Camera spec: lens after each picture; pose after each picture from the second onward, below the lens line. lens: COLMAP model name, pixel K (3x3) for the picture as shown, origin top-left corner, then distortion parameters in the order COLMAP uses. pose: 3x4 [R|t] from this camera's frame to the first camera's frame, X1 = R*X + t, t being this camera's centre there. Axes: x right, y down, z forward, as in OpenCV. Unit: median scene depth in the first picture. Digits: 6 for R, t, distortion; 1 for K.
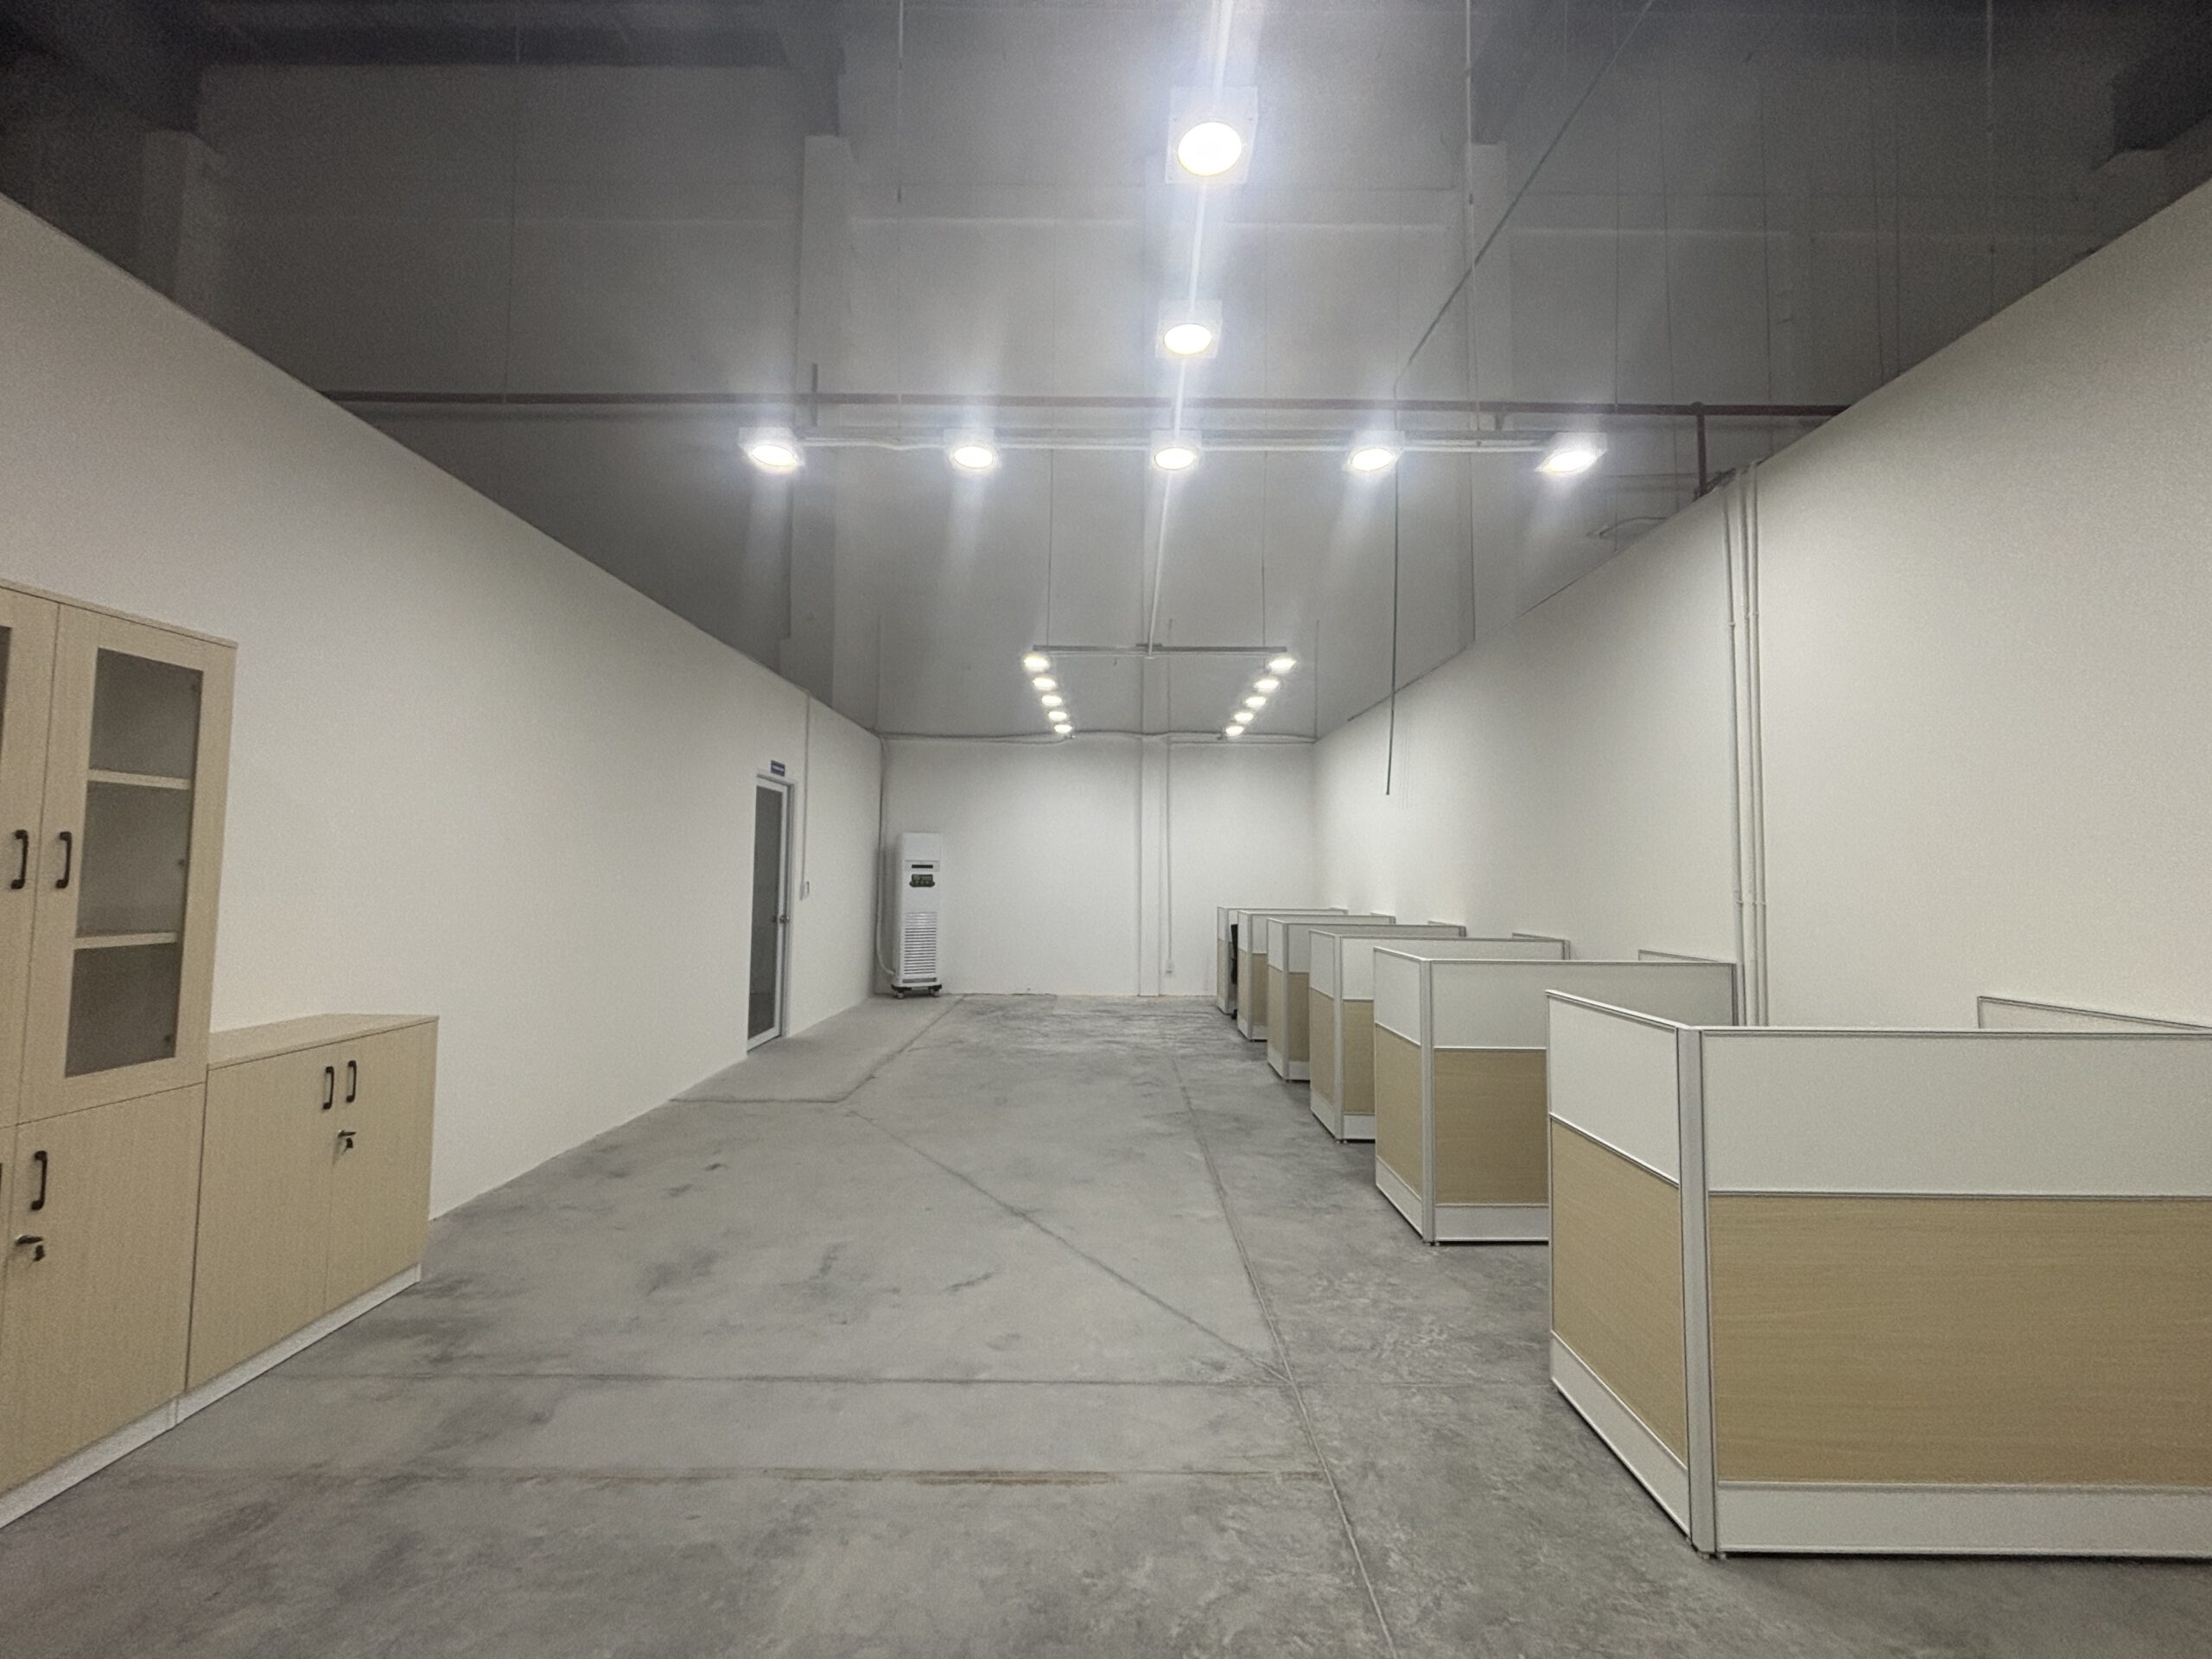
lens RADIAL K [[887.9, 0, 1106.0], [0, 887.9, 829.5], [0, 0, 1]] dist [-0.005362, 0.007195]
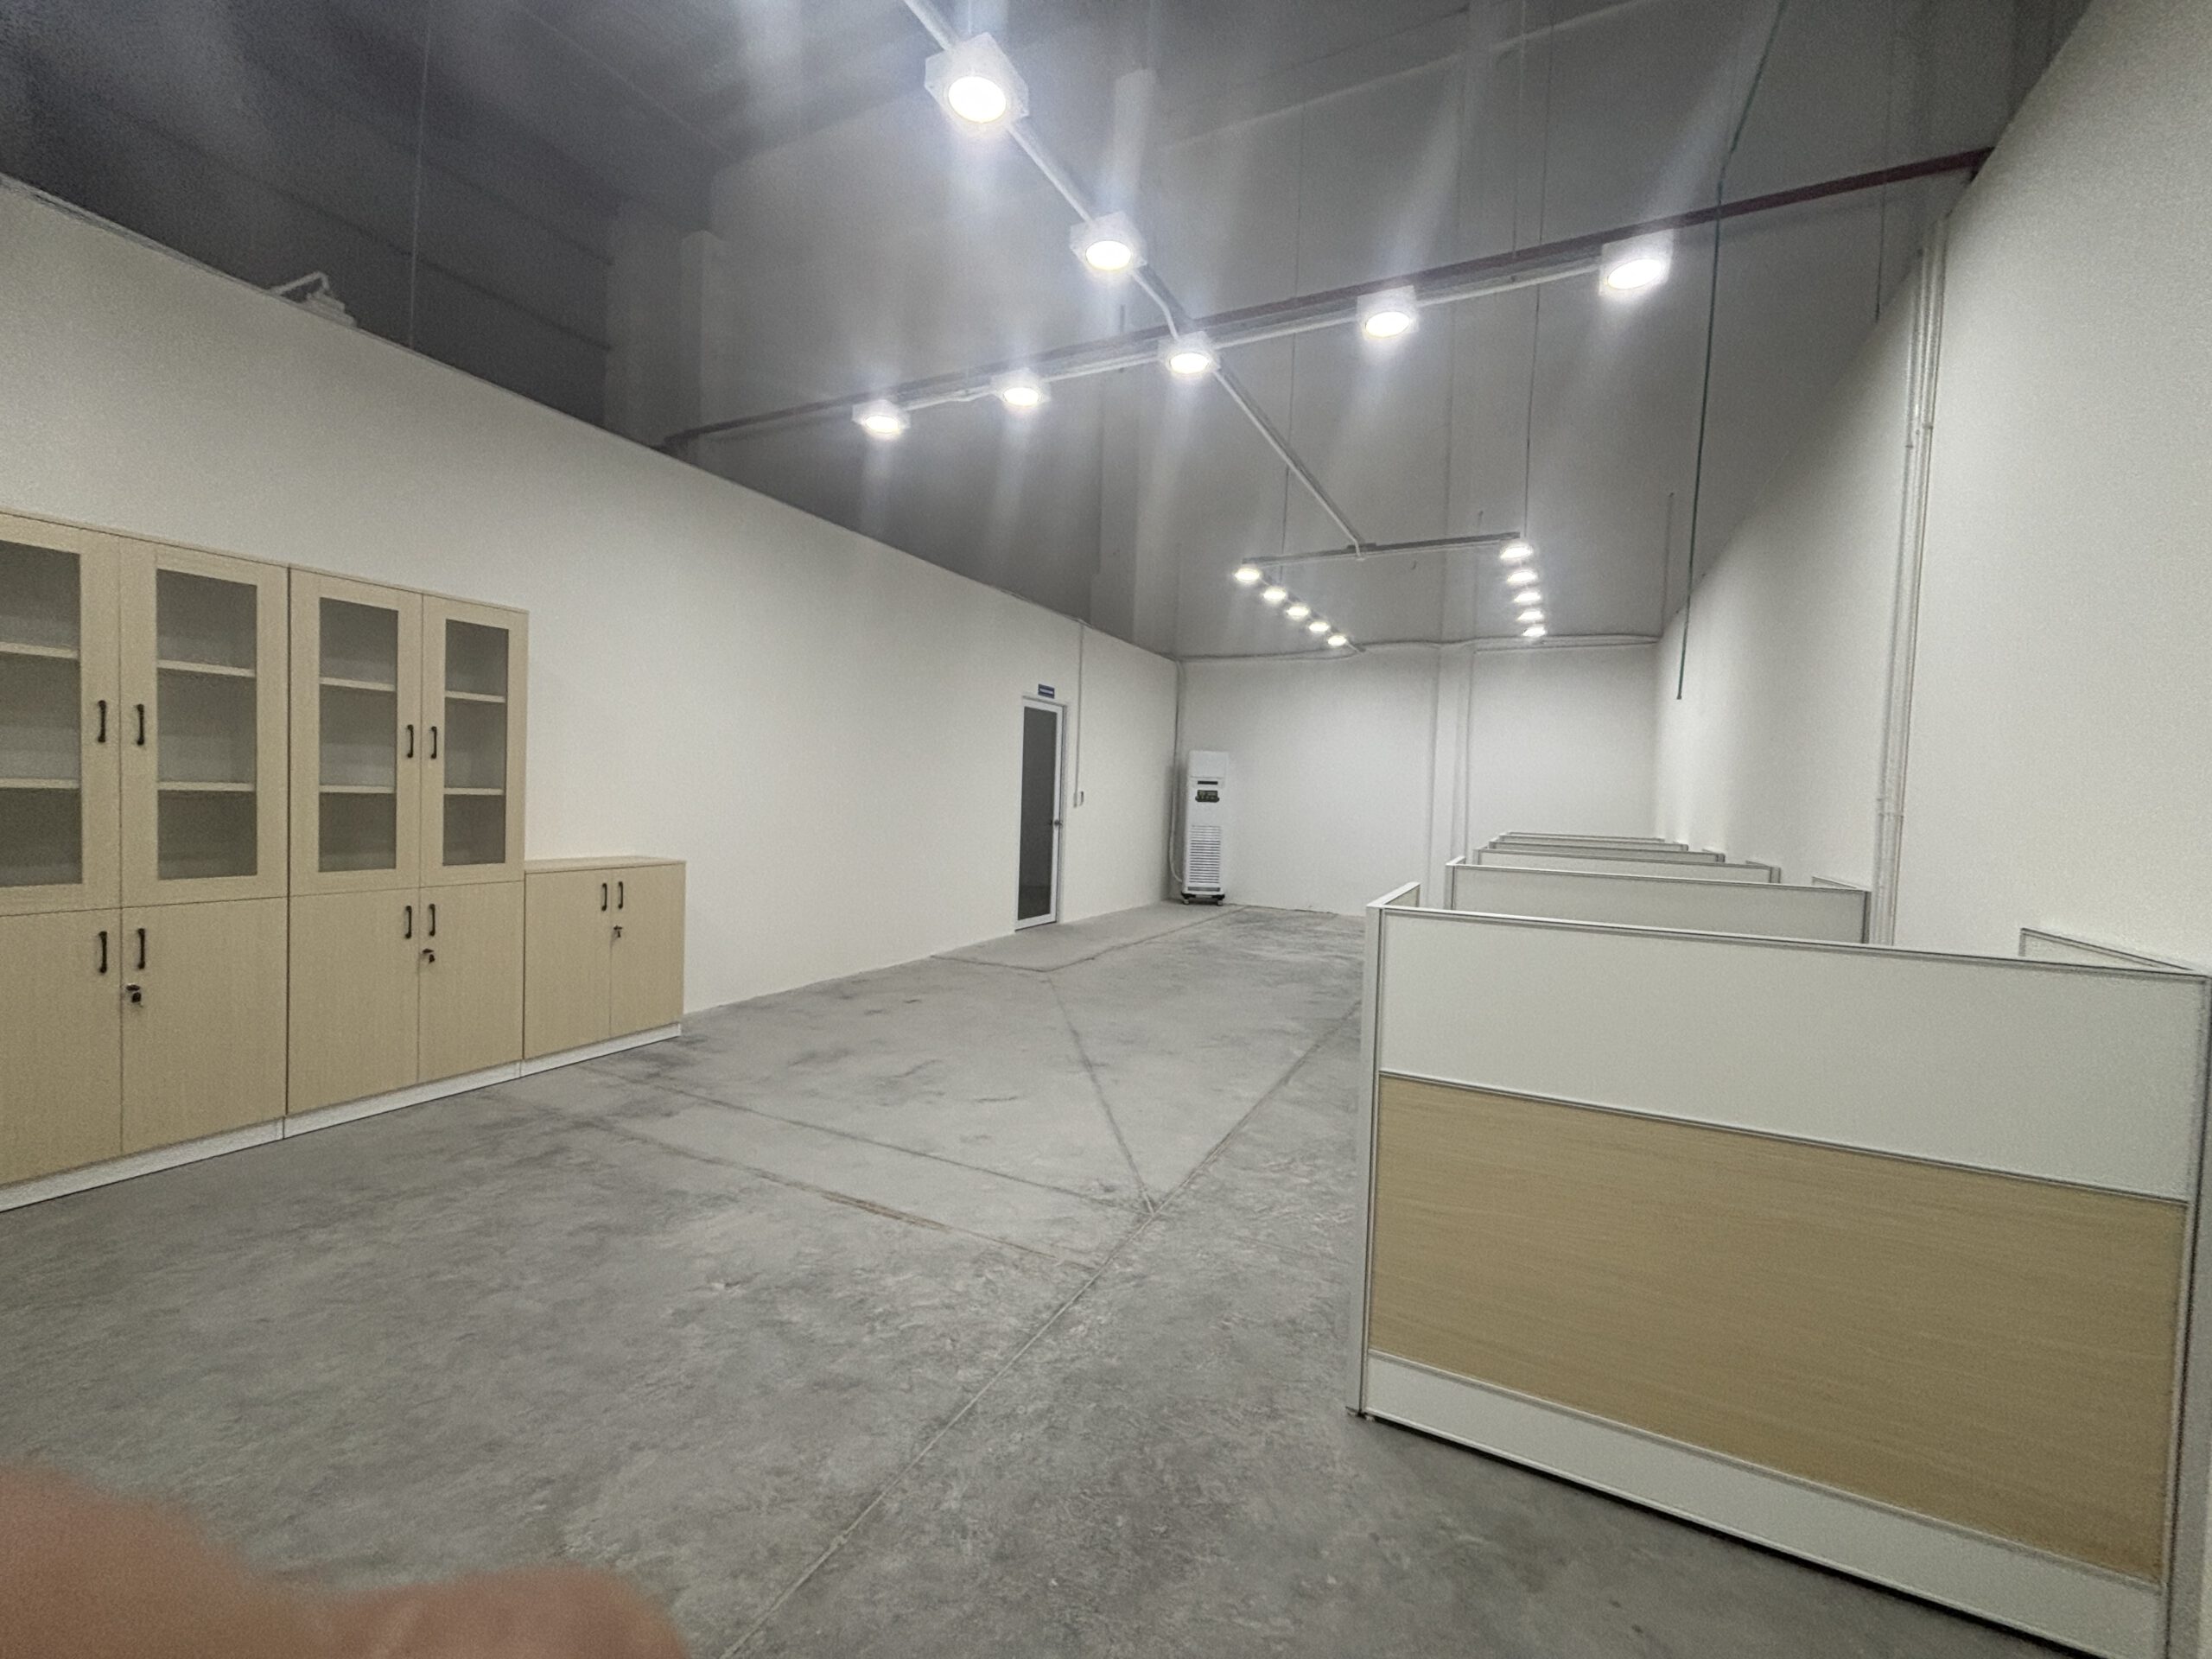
lens RADIAL K [[878.6, 0, 1106.0], [0, 878.6, 829.5], [0, 0, 1]] dist [0.015842, -0.000205]
pose [[0.897384, 0.037223, -0.439677, 0.563331], [-0.000903, 0.996588, 0.082527, 0.041744], [0.441249, -0.073661, 0.894357, 0.009184]]
